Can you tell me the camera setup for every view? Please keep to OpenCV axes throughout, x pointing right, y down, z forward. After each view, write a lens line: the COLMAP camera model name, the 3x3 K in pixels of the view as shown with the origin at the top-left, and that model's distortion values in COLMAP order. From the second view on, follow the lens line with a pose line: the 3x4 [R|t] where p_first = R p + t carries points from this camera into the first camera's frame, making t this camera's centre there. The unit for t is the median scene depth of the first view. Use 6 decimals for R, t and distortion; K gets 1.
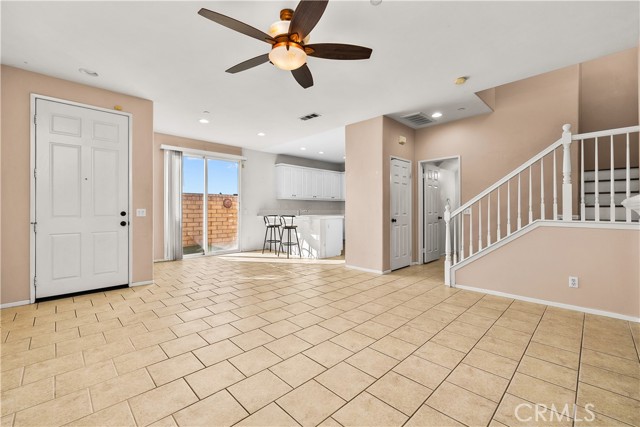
lens RADIAL K [[269.0, 0, 318.7], [0, 269.0, 210.3], [0, 0, 1]] dist [-0.000061, -0.000035]
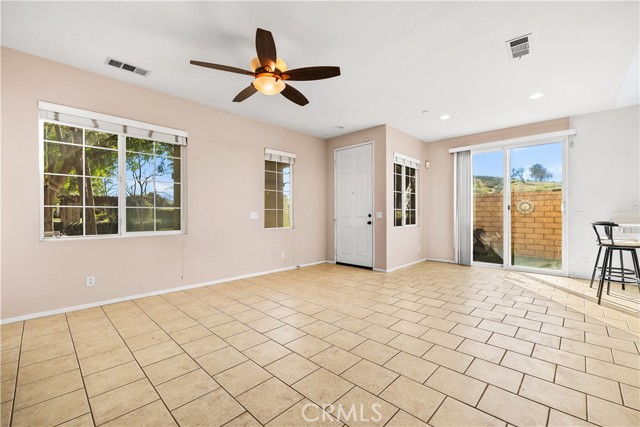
lens RADIAL K [[272.0, 0, 320.0], [0, 272.0, 213.5], [0, 0, 1]] dist [0.001138, 0.000089]
pose [[0.029813, 0.001033, -0.999555, 0.686613], [0.000144, 0.999999, 0.001038, 0.001020], [0.999555, -0.000175, 0.029813, 0.737987]]
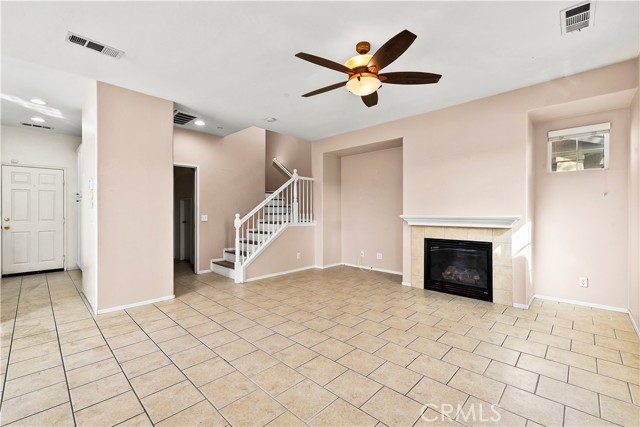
lens RADIAL K [[272.0, 0, 320.0], [0, 272.0, 213.5], [0, 0, 1]] dist [0.001138, 0.000089]
pose [[-0.031032, -0.000865, 0.999518, -0.761298], [0.002600, 0.999996, 0.000946, -0.020866], [-0.999515, 0.002628, -0.031030, 0.754878]]
